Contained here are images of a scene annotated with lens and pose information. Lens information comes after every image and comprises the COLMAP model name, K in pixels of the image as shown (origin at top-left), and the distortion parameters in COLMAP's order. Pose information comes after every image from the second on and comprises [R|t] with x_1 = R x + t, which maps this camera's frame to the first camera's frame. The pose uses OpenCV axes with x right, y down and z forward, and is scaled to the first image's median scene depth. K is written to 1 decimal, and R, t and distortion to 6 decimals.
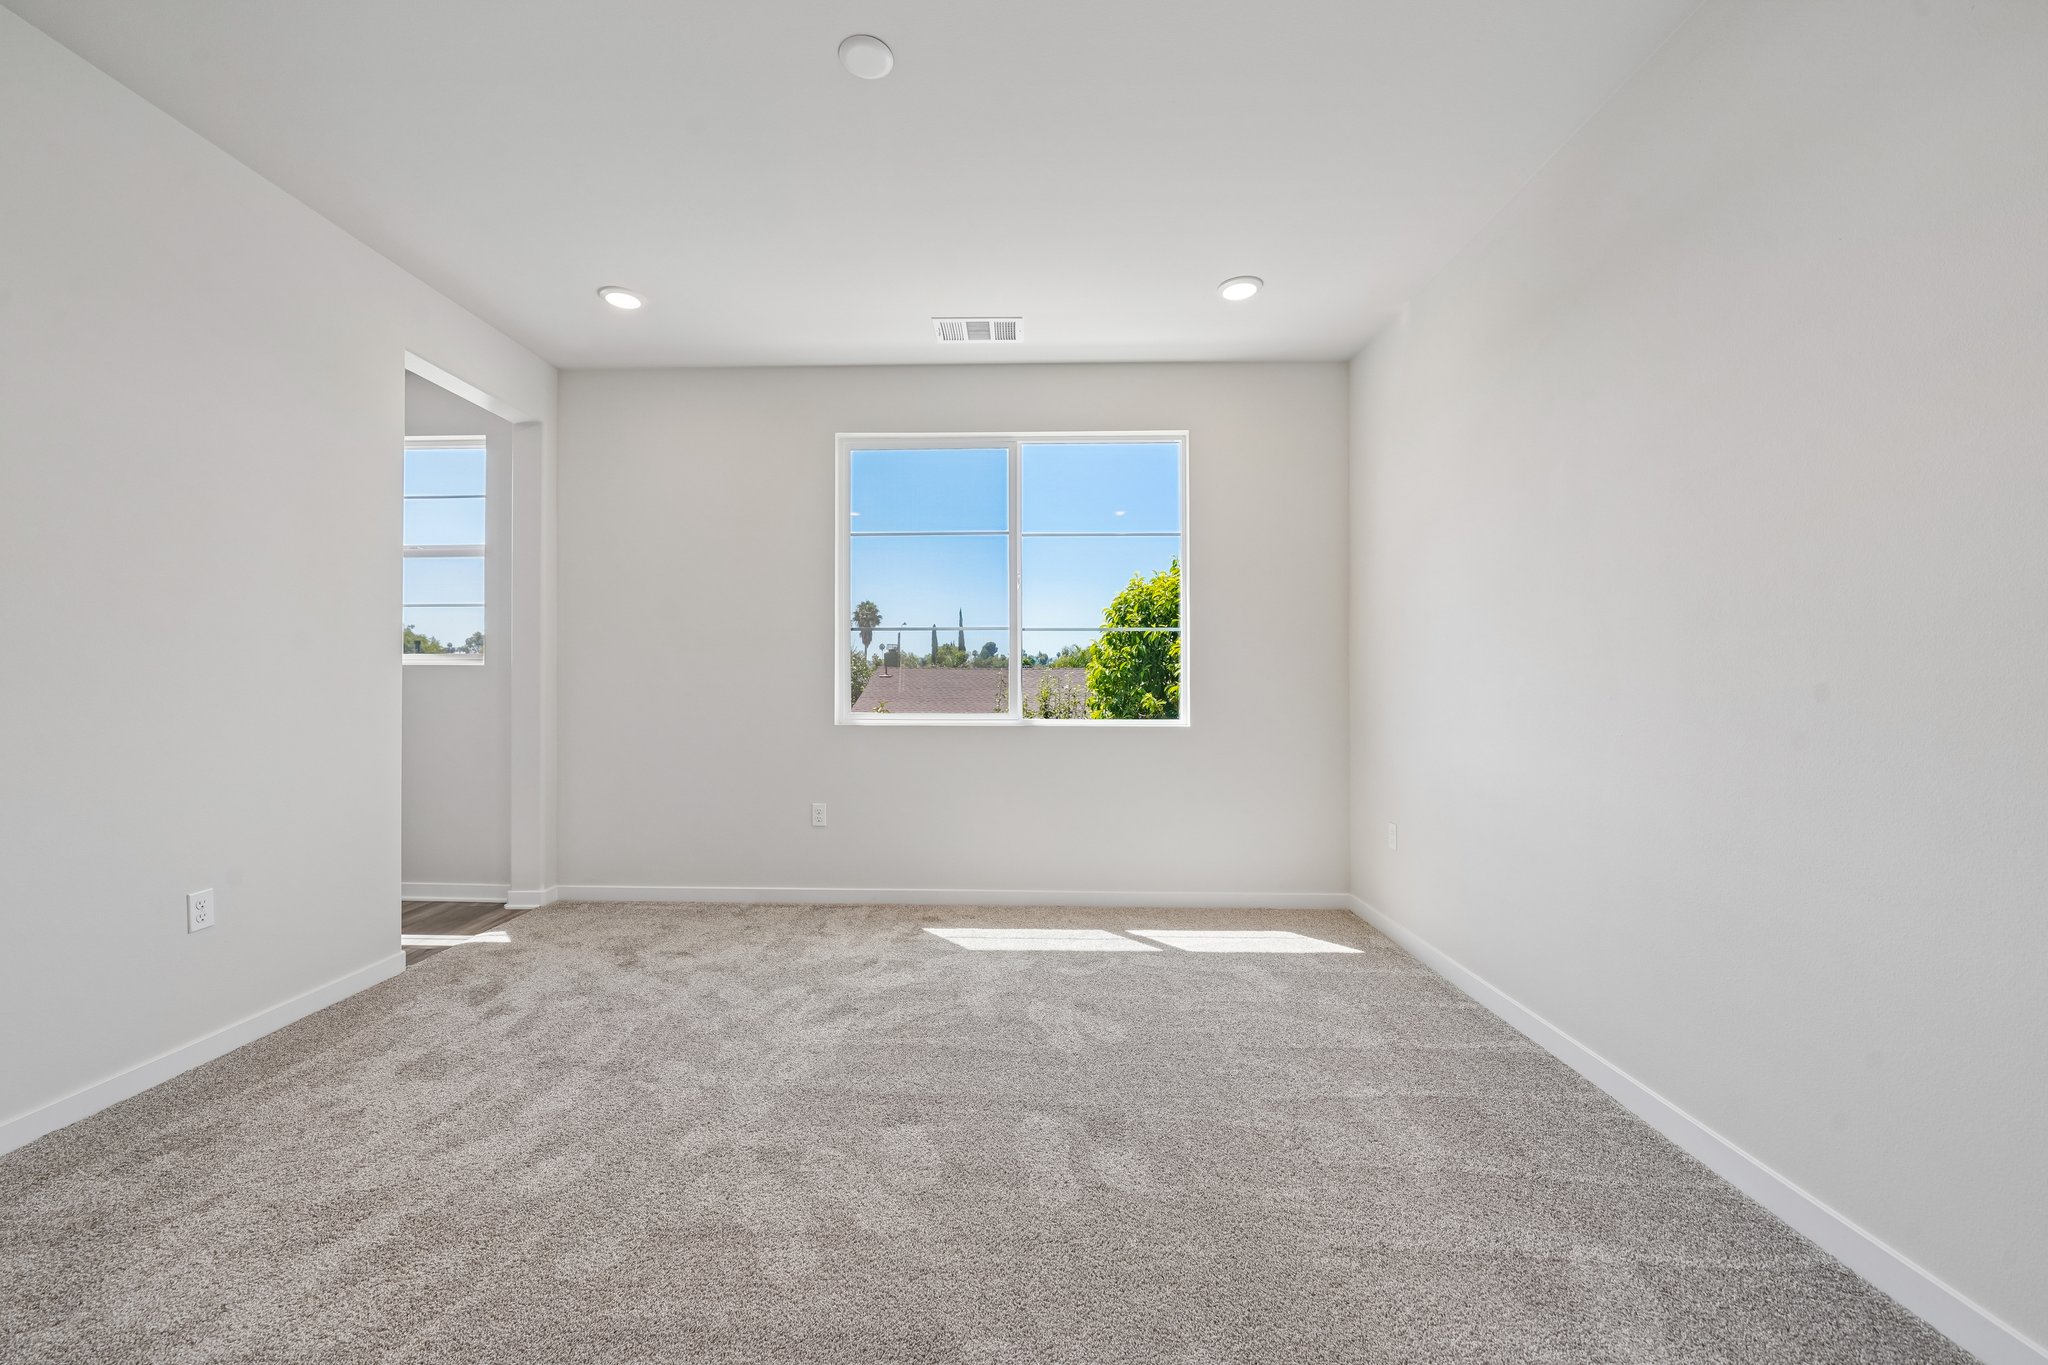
lens RADIAL K [[785.4, 0, 1011.9], [0, 785.4, 676.3], [0, 0, 1]] dist [-0.012945, 0.001320]
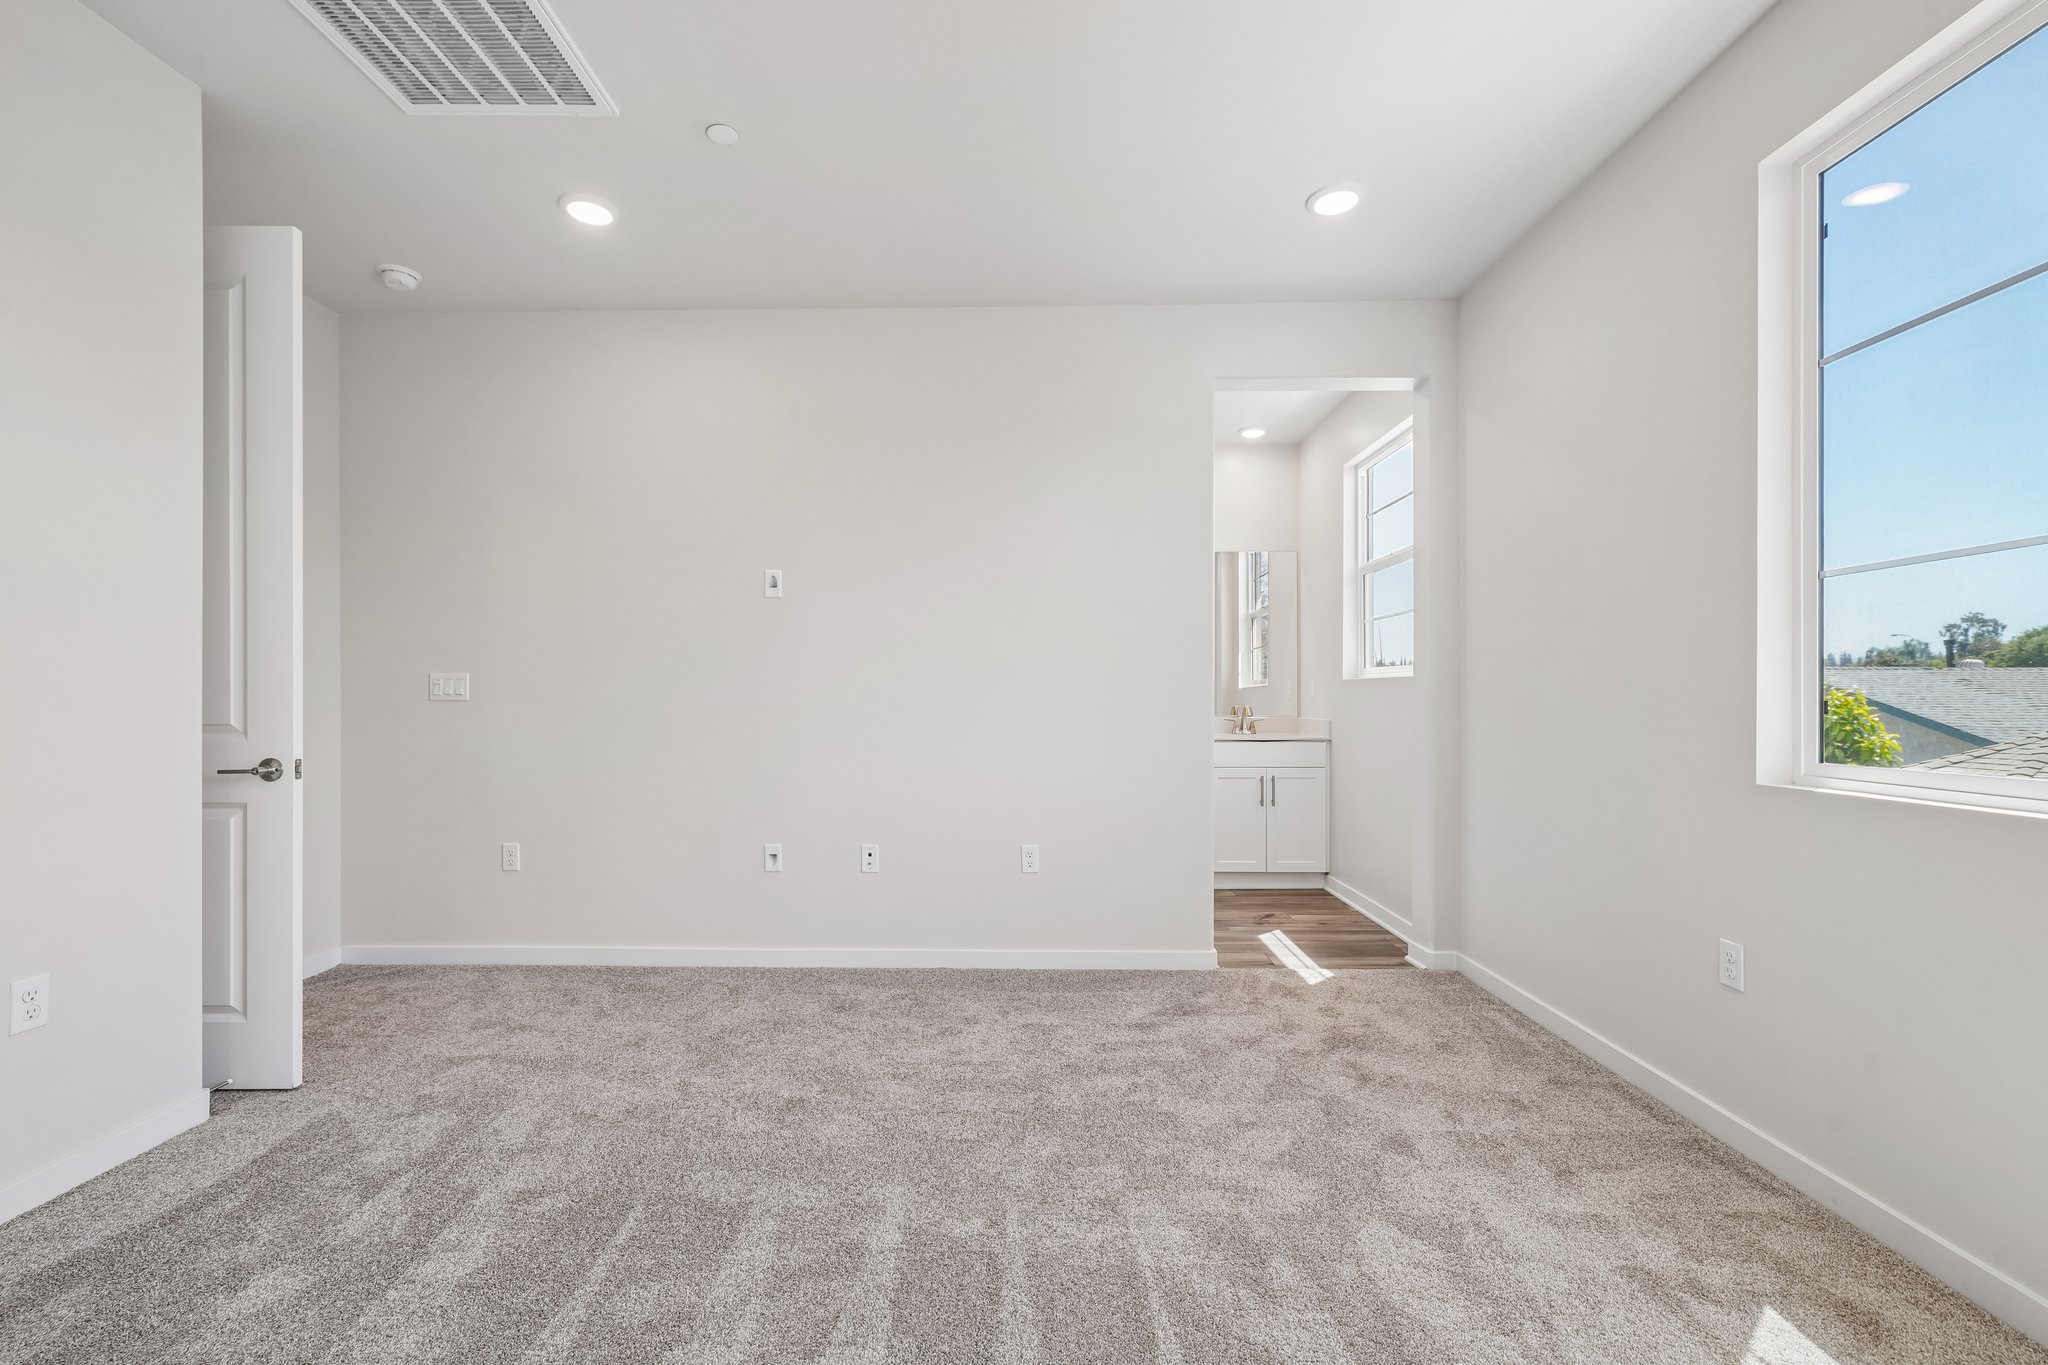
lens RADIAL K [[875.9, 0, 1019.6], [0, 875.9, 692.7], [0, 0, 1]] dist [0.001893, 0.000393]
pose [[0.006146, 0.000617, -0.999981, 0.366327], [0.010788, 0.999942, 0.000684, 0.000535], [0.999923, -0.010792, 0.006139, 0.670100]]
